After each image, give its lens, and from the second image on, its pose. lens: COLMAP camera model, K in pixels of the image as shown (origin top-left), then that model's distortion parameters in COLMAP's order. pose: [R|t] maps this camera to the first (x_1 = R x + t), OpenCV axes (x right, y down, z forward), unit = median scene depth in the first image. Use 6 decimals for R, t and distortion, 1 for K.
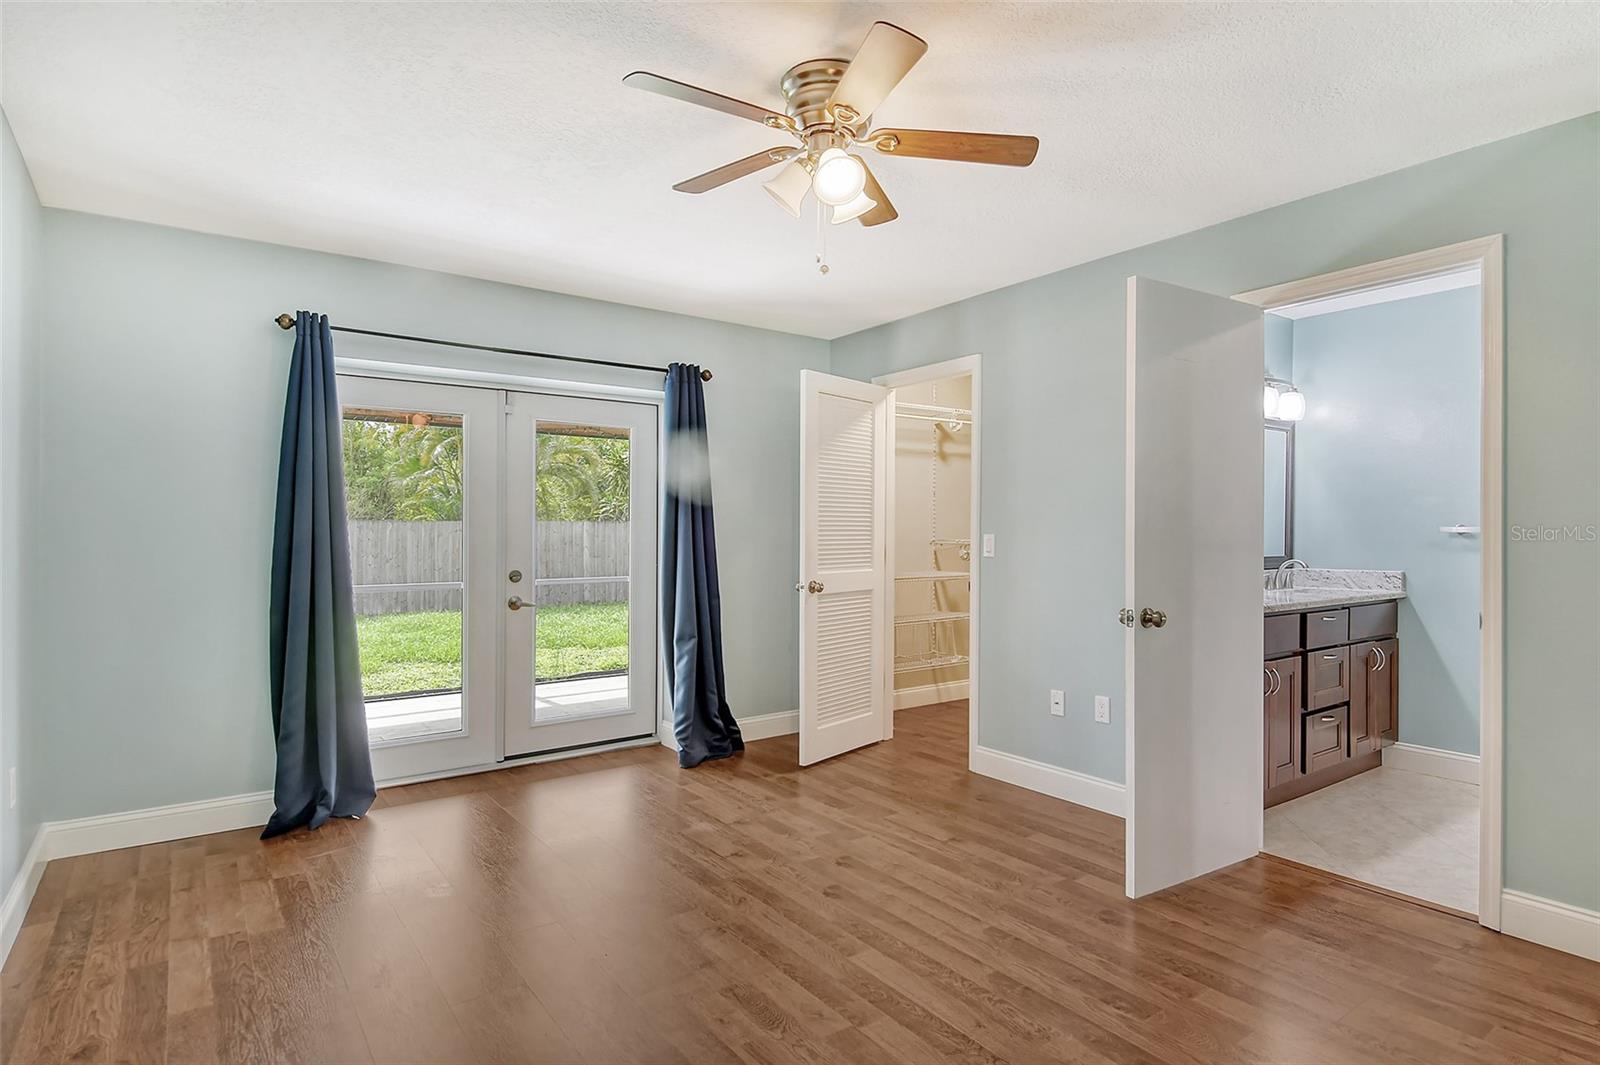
lens RADIAL K [[849.0, 0, 803.0], [0, 849.0, 536.6], [0, 0, 1]] dist [0.019718, -0.024838]
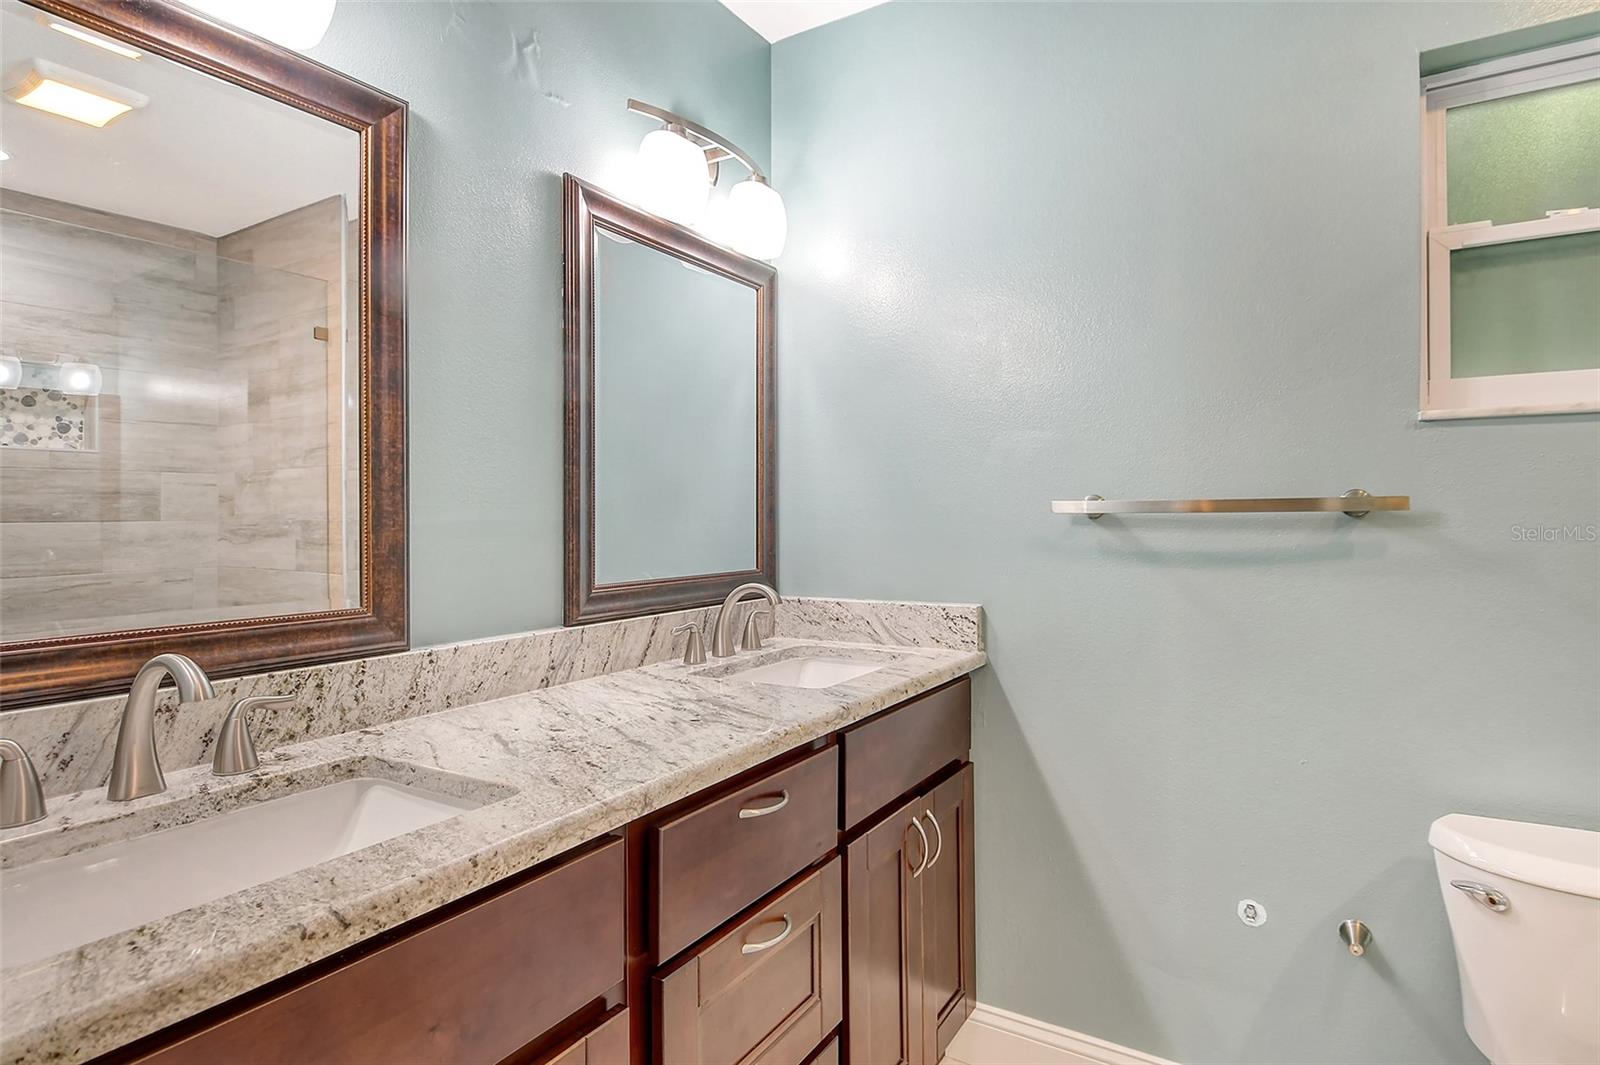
lens RADIAL K [[849.0, 0, 801.2], [0, 849.0, 521.5], [0, 0, 1]] dist [0.019718, -0.024838]
pose [[0.926466, -0.008194, 0.376289, 0.465787], [0.008745, 0.999962, 0.000242, -0.002389], [-0.376277, 0.003066, 0.926502, 0.645482]]
